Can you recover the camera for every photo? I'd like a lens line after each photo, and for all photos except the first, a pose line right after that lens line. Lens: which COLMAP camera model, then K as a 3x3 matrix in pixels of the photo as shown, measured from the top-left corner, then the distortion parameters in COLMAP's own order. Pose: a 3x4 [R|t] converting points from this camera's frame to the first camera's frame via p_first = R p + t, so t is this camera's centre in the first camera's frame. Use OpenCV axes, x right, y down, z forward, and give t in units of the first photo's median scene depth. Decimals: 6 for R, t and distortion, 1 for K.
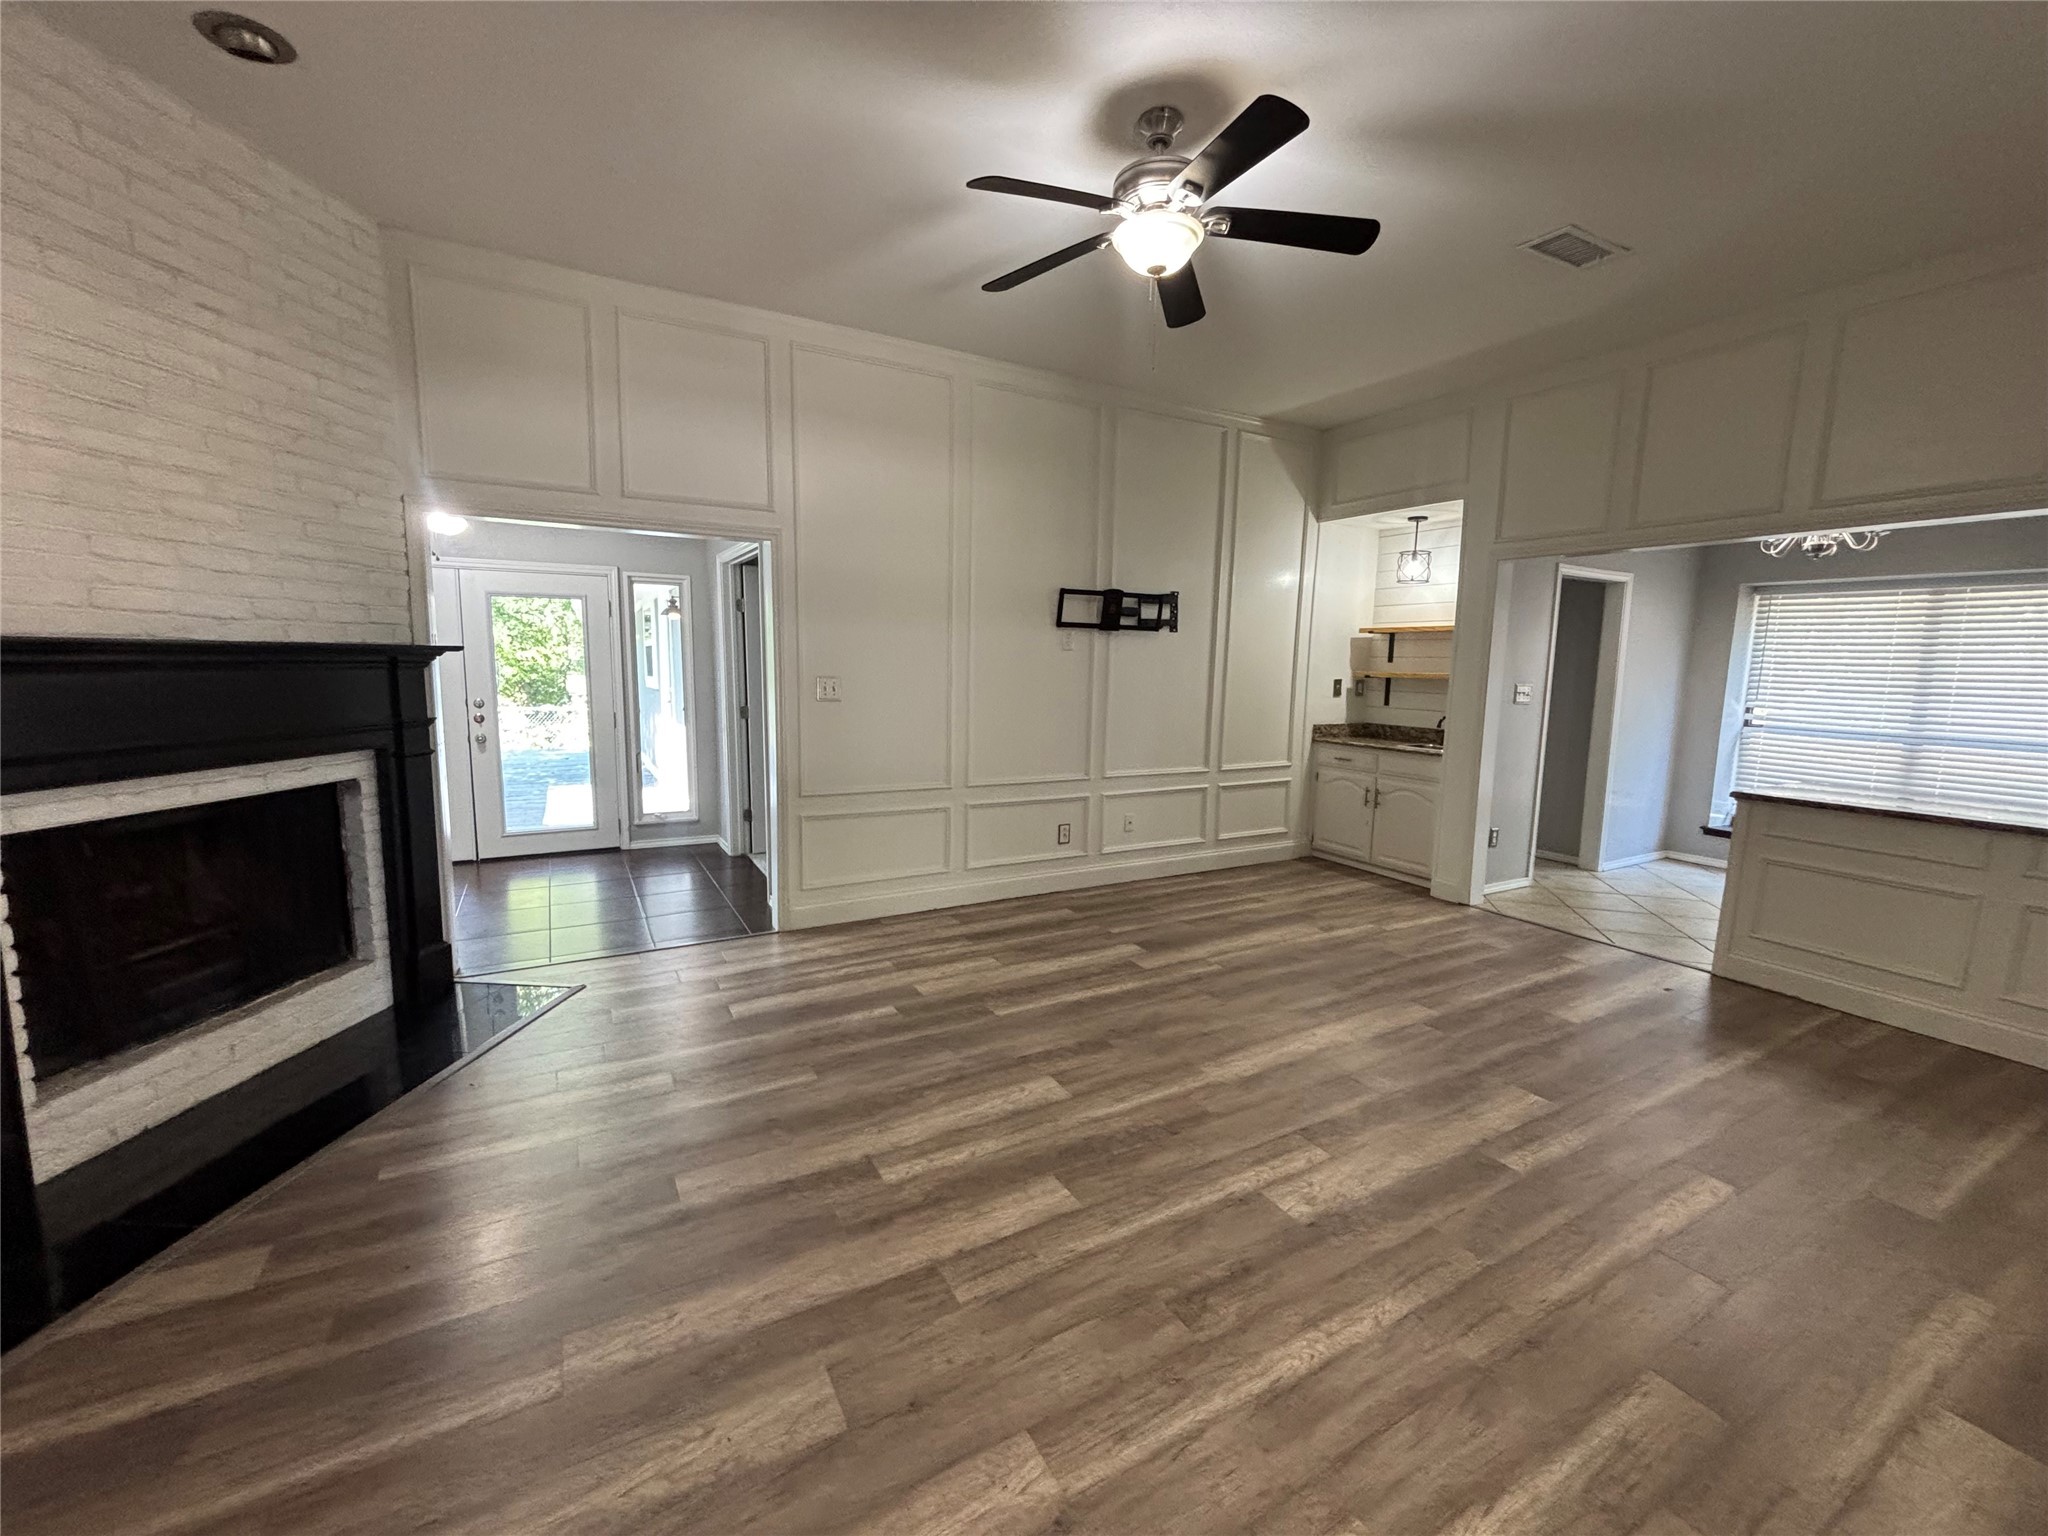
lens RADIAL K [[829.8, 0, 1019.9], [0, 829.8, 766.8], [0, 0, 1]] dist [0.008305, 0.000522]
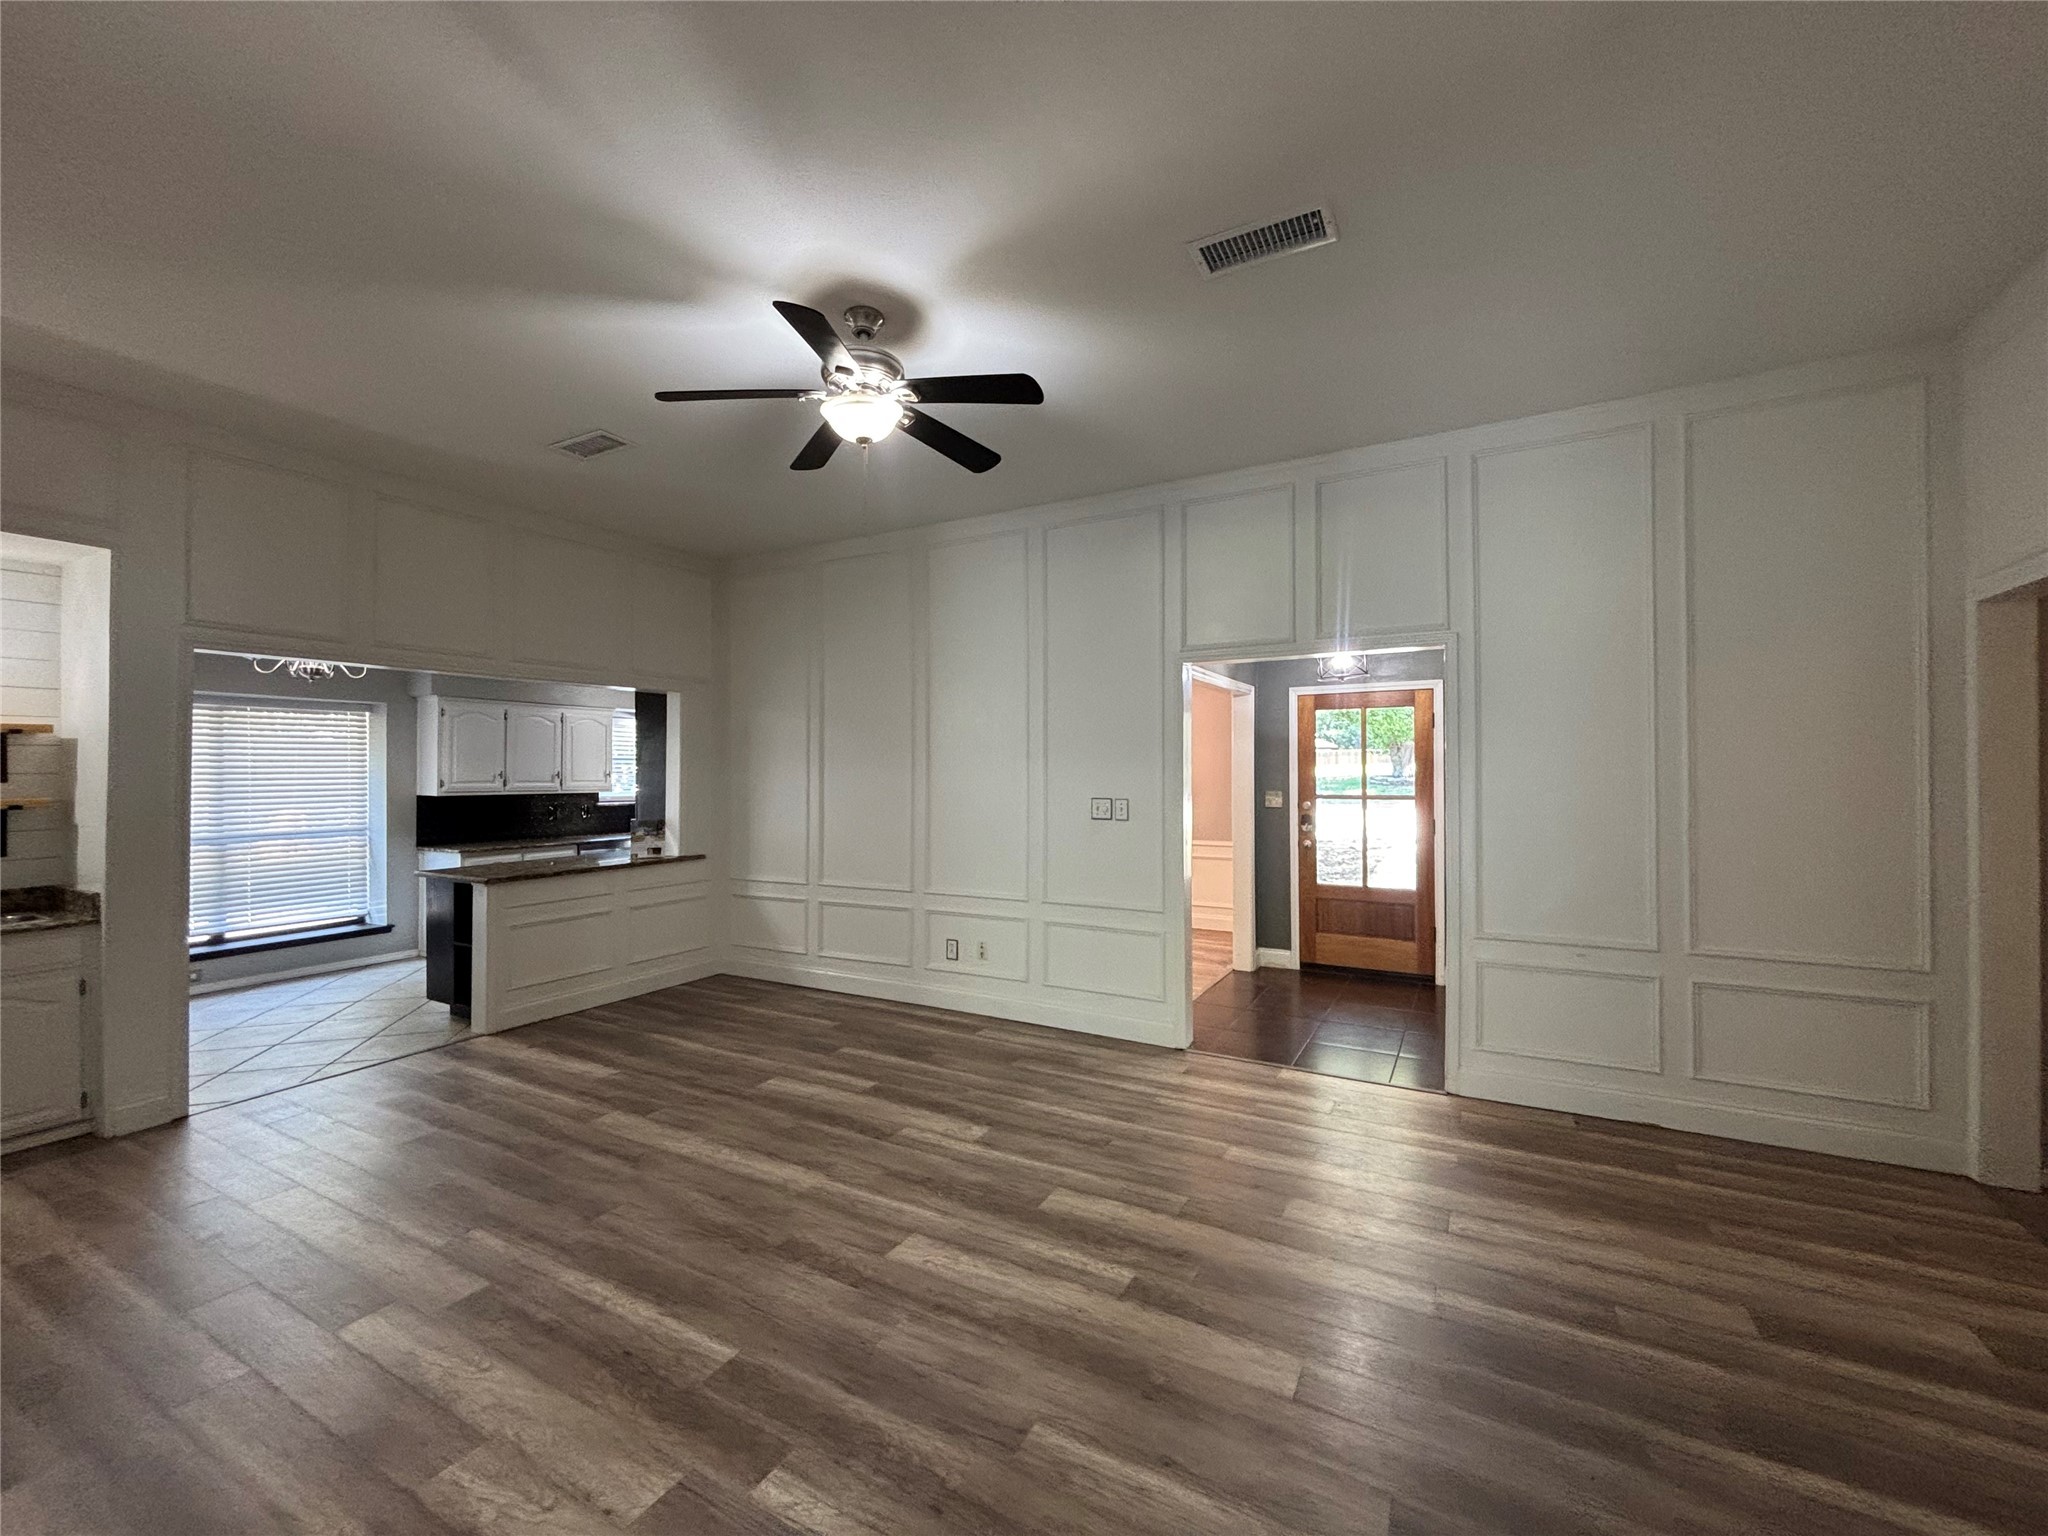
lens RADIAL K [[829.8, 0, 1020.4], [0, 829.8, 768.4], [0, 0, 1]] dist [0.008305, 0.000522]
pose [[-0.524113, -0.015826, 0.851502, -0.793182], [0.103752, 0.991194, 0.082284, -0.203293], [-0.845305, 0.131471, -0.517856, 1.277950]]
